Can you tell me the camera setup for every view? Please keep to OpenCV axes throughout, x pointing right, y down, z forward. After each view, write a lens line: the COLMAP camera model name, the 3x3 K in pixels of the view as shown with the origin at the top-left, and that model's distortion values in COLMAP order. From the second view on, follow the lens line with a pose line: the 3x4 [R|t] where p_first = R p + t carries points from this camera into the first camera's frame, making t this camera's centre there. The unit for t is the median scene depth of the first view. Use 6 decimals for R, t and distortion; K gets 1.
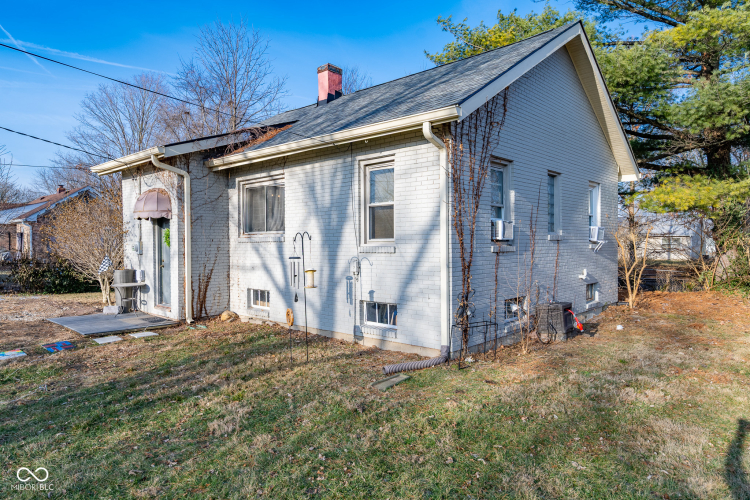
lens RADIAL K [[484.5, 0, 375.0], [0, 484.5, 250.0], [0, 0, 1]] dist [-0.007757, -0.000888]
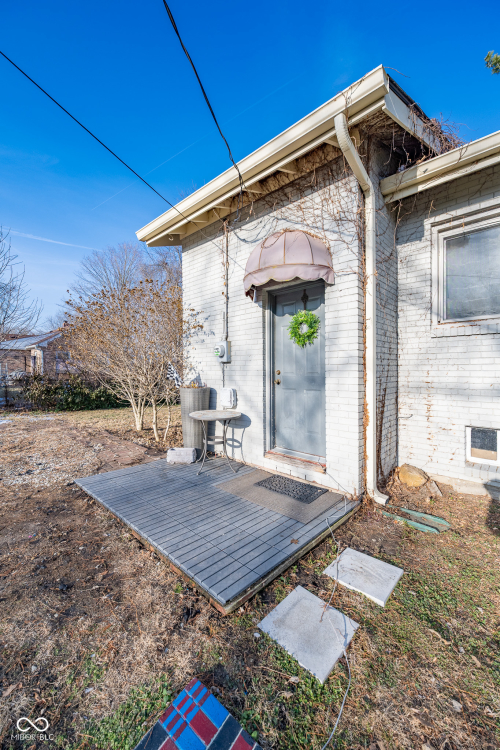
lens RADIAL K [[308.8, 0, 252.3], [0, 308.8, 371.3], [0, 0, 1]] dist [-0.000687, -0.000033]
pose [[0.999789, 0.003347, -0.020279, -0.498737], [-0.003560, 0.999939, -0.010453, 0.027015], [0.020243, 0.010523, 0.999740, 0.690278]]
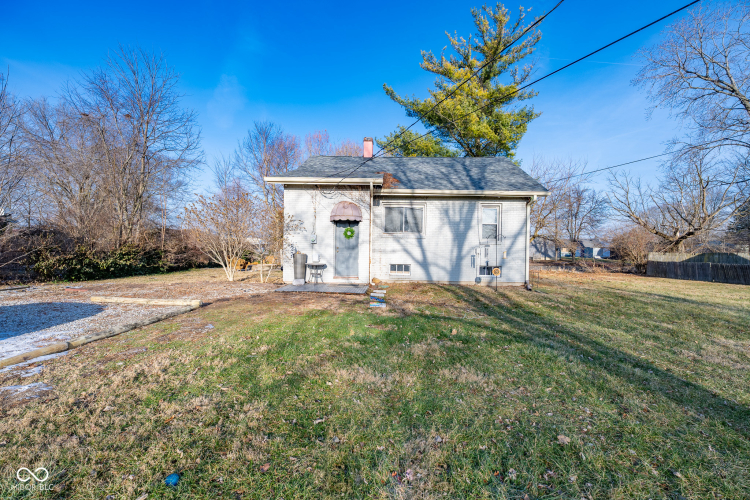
lens RADIAL K [[296.8, 0, 376.0], [0, 296.8, 248.4], [0, 0, 1]] dist [-0.002197, -0.000068]
pose [[0.779670, 0.007108, 0.626151, -1.018133], [-0.009581, 0.999954, 0.000578, 0.024834], [-0.626118, -0.006450, 0.779702, 0.190376]]
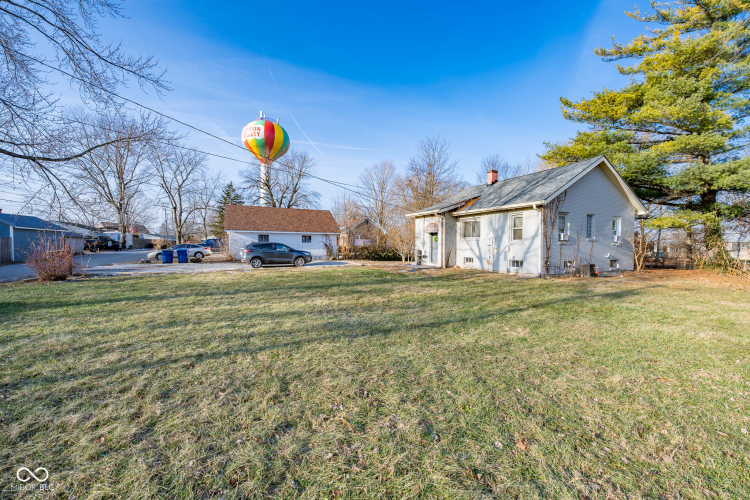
lens RADIAL K [[296.8, 0, 376.0], [0, 296.8, 248.4], [0, 0, 1]] dist [-0.002197, -0.000068]
pose [[0.921510, 0.018745, -0.387902, -0.064230], [-0.019977, 0.999800, 0.000857, 0.038648], [0.387840, 0.006959, 0.921700, -0.842531]]
